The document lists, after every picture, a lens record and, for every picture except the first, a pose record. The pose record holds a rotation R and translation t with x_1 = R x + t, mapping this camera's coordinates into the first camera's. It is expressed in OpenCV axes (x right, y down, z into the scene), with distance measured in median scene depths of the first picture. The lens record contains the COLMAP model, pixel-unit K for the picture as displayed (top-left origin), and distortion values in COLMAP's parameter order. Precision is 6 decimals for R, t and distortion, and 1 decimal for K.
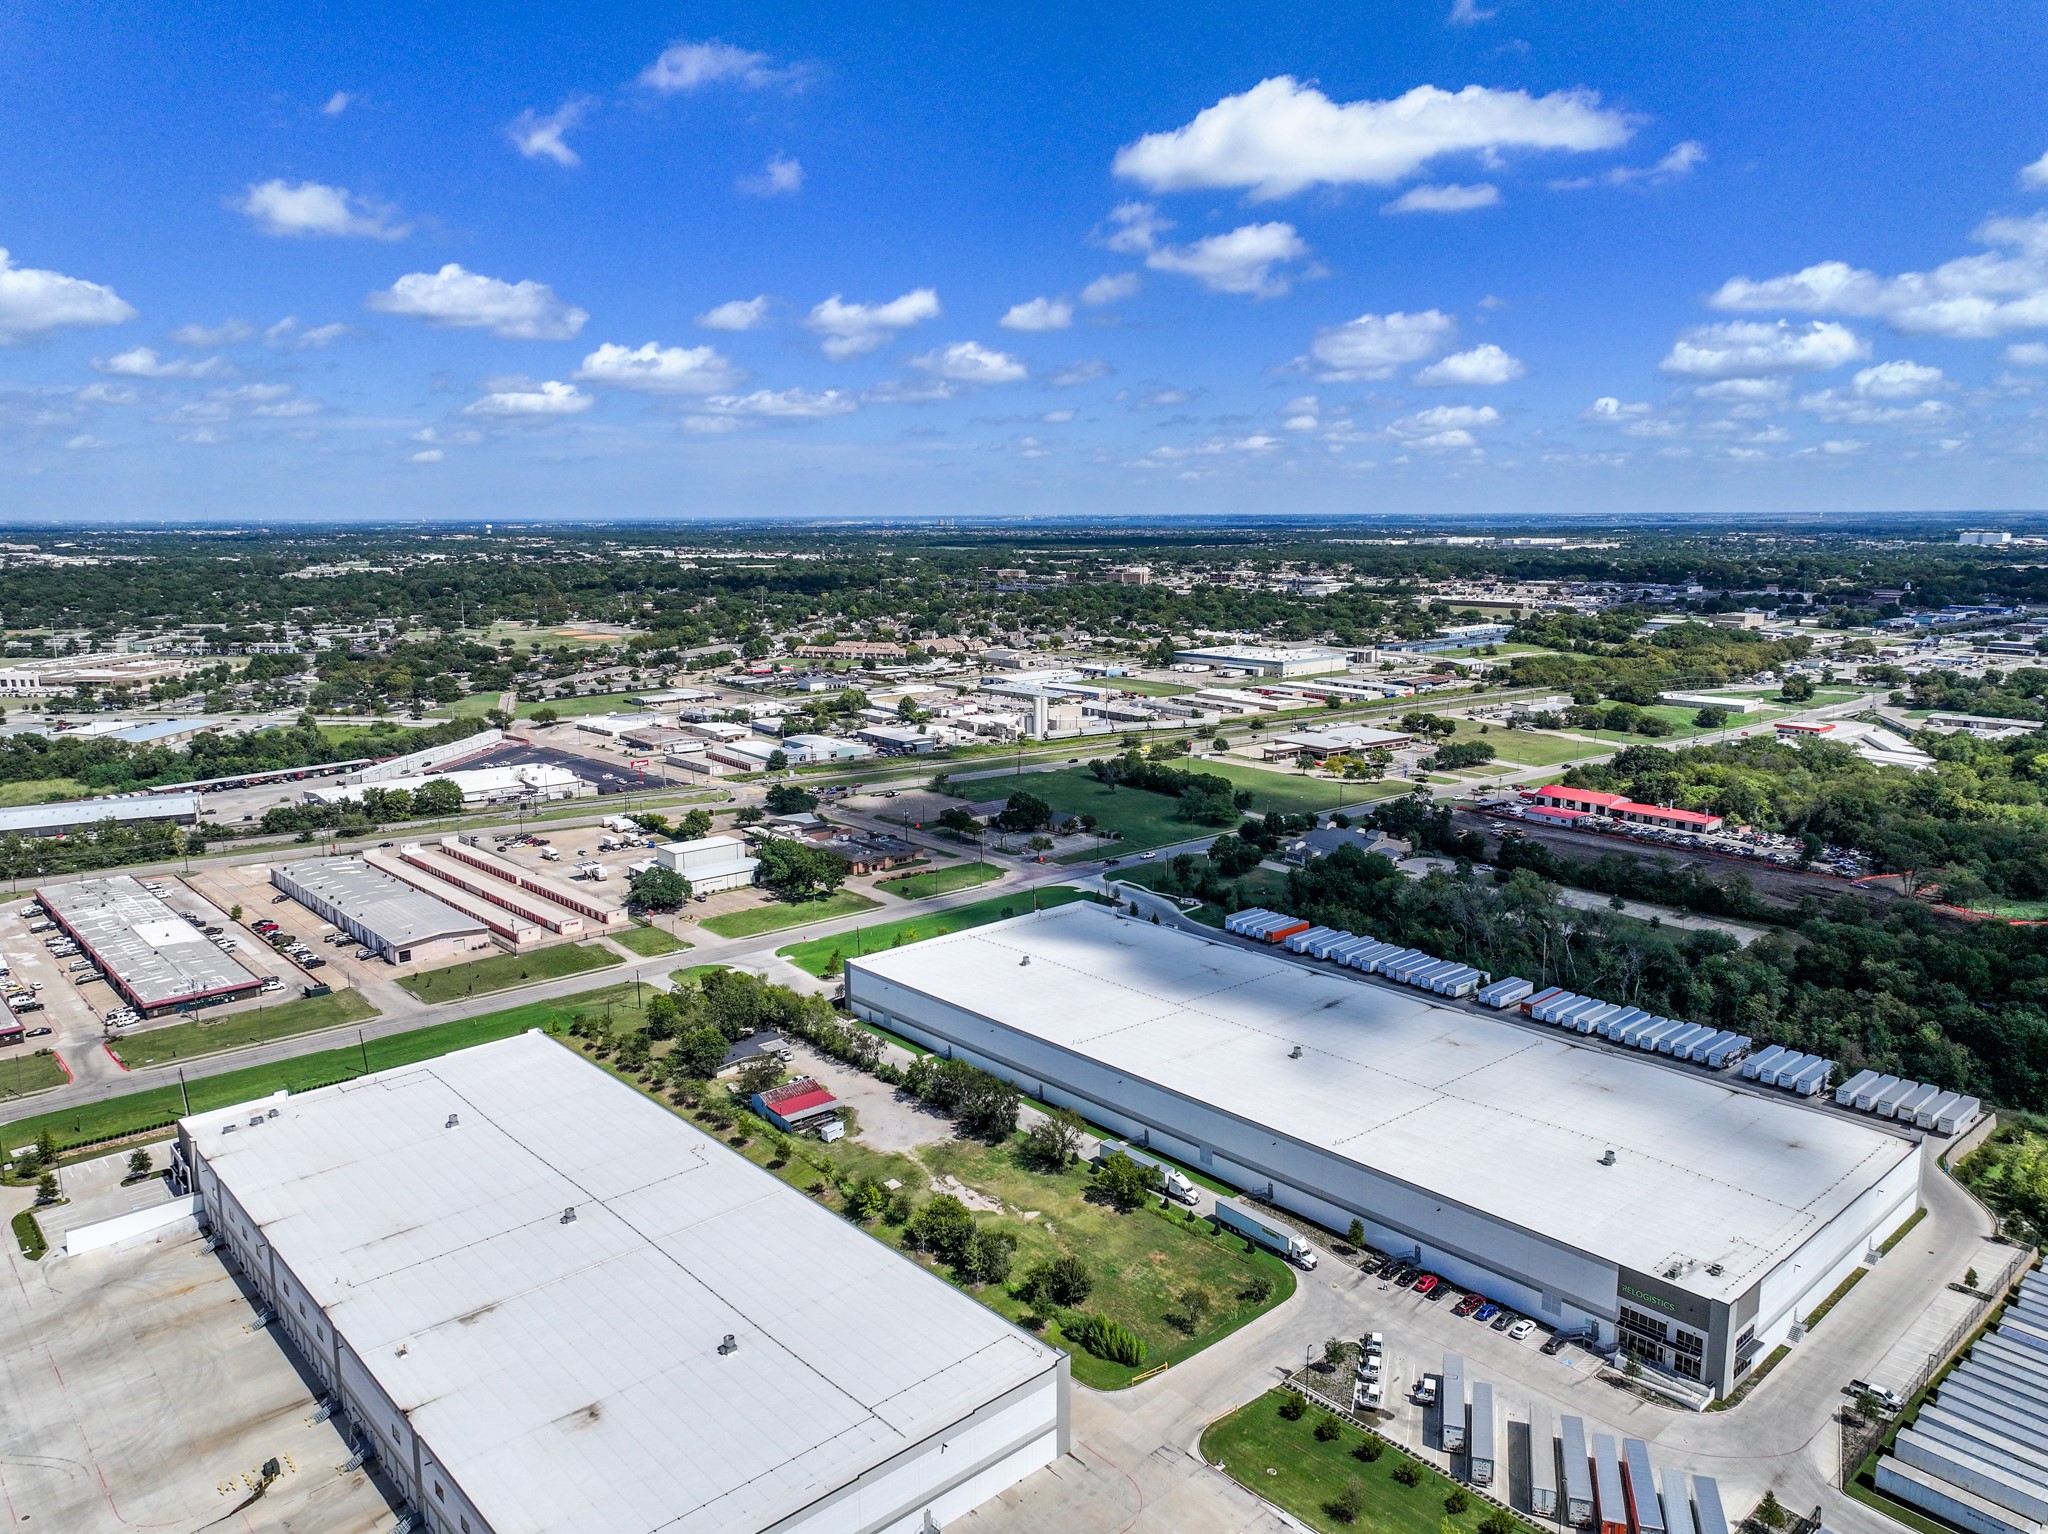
lens RADIAL K [[1423.9, 0, 1008.3], [0, 1423.9, 901.1], [0, 0, 1]] dist [-0.002094, 0.014093]
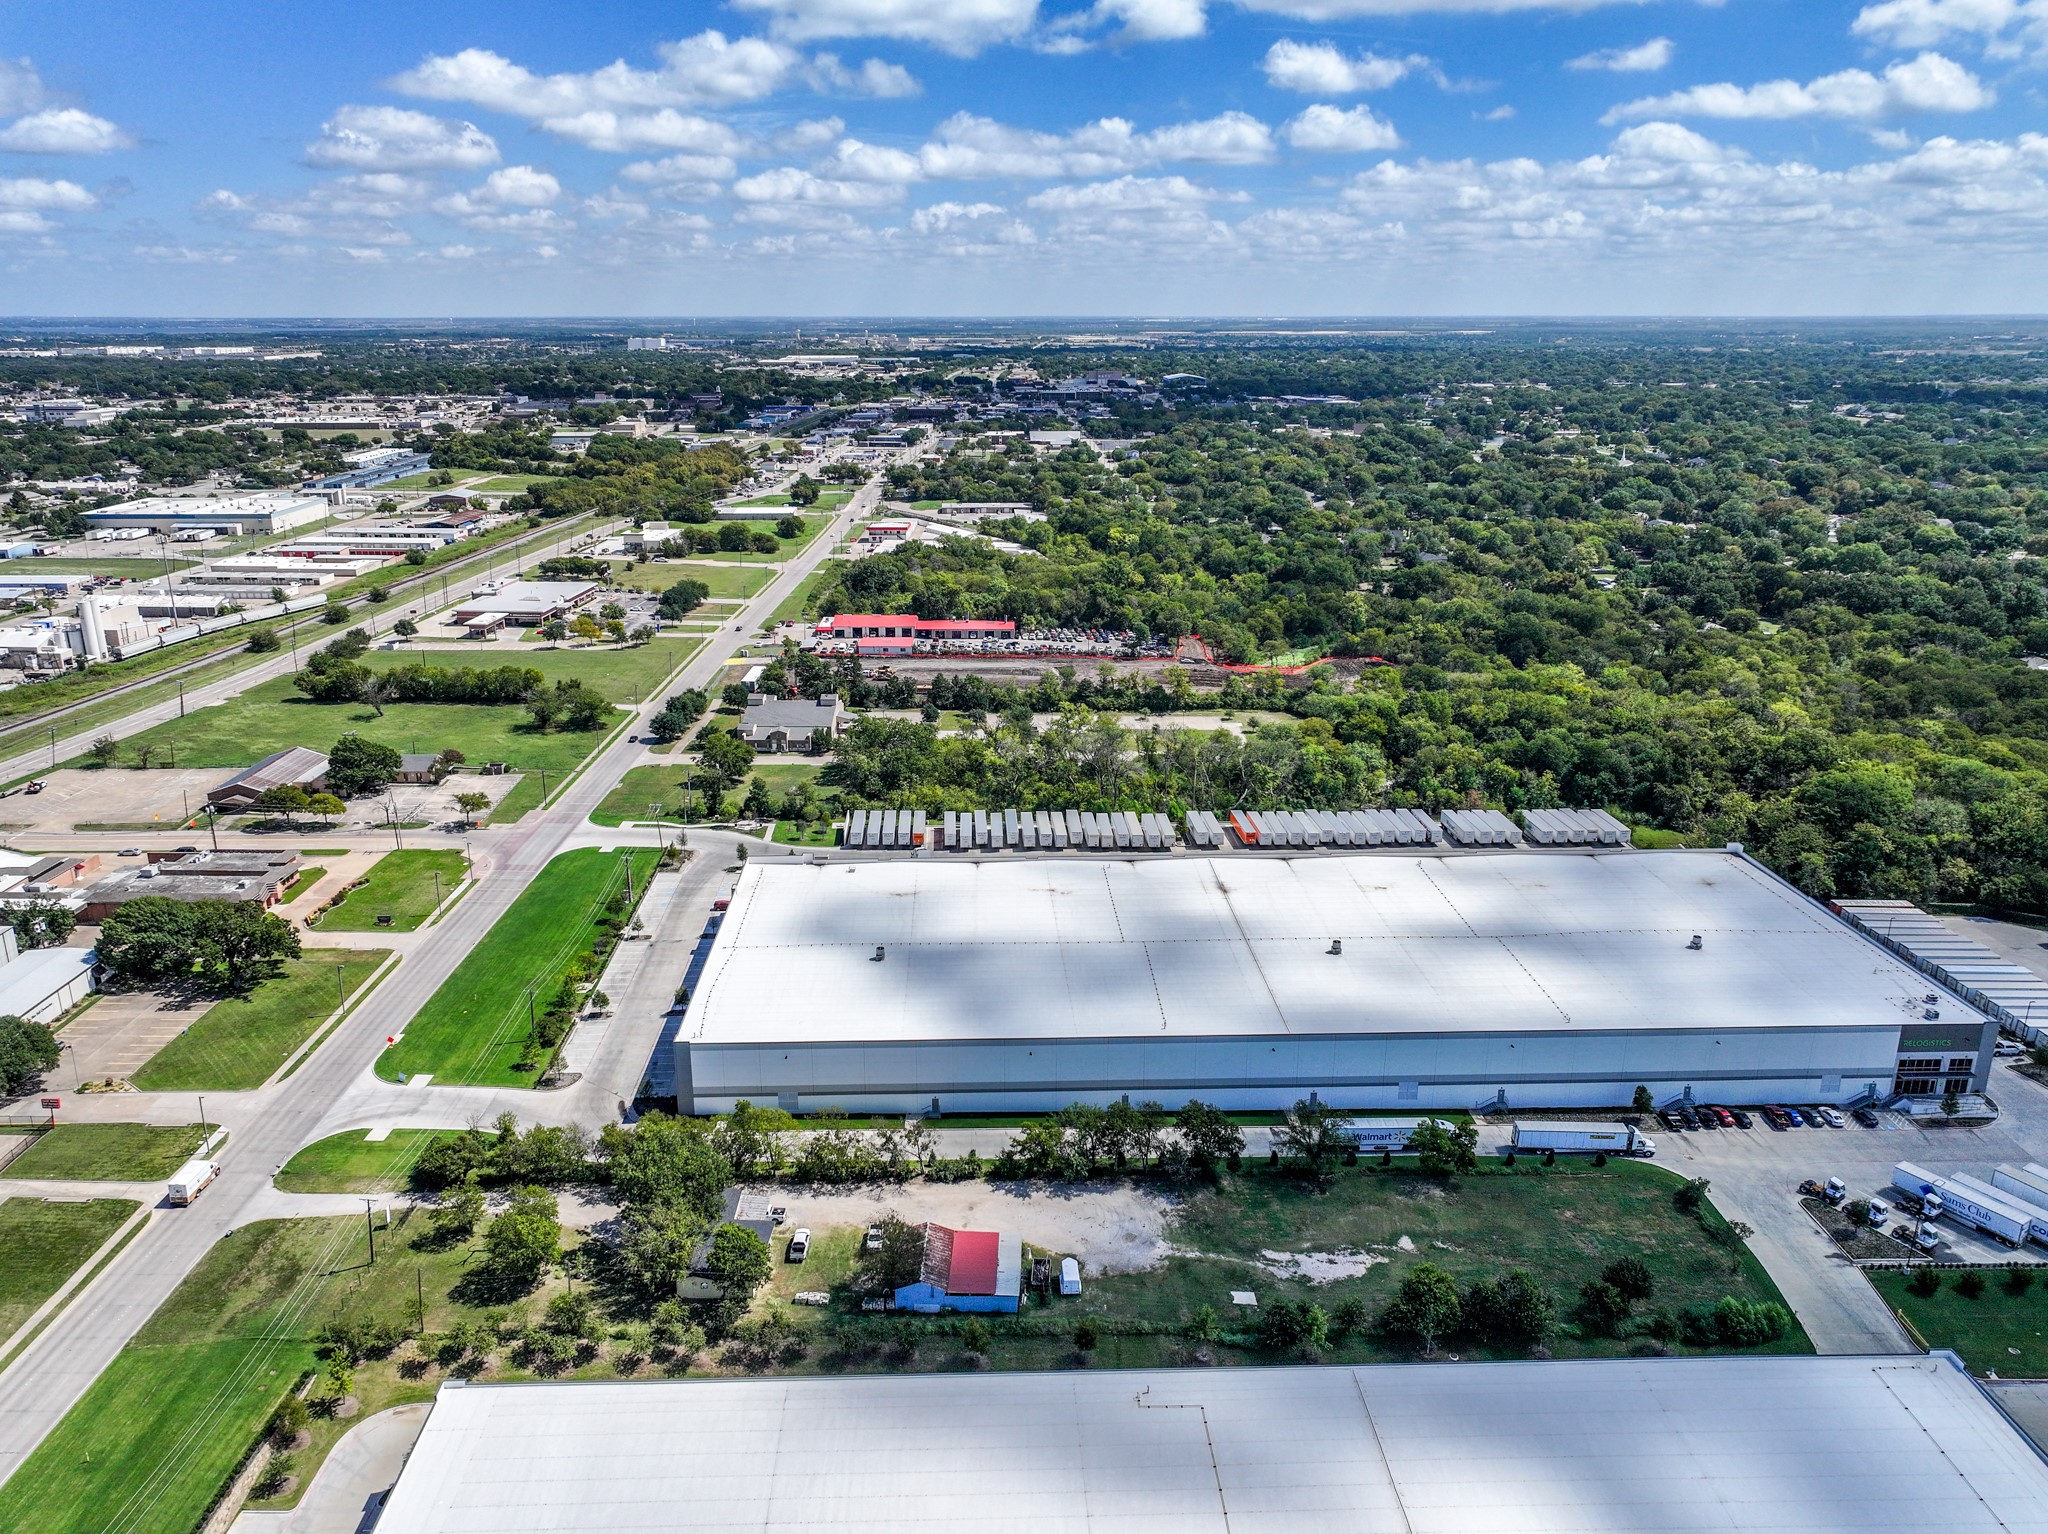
lens RADIAL K [[1423.9, 0, 1033.1], [0, 1423.9, 906.0], [0, 0, 1]] dist [-0.002094, 0.014093]
pose [[0.638396, -0.293386, 0.711601, -0.339798], [0.202630, 0.955955, 0.212345, -0.090490], [-0.742558, 0.008632, 0.669727, 0.345852]]
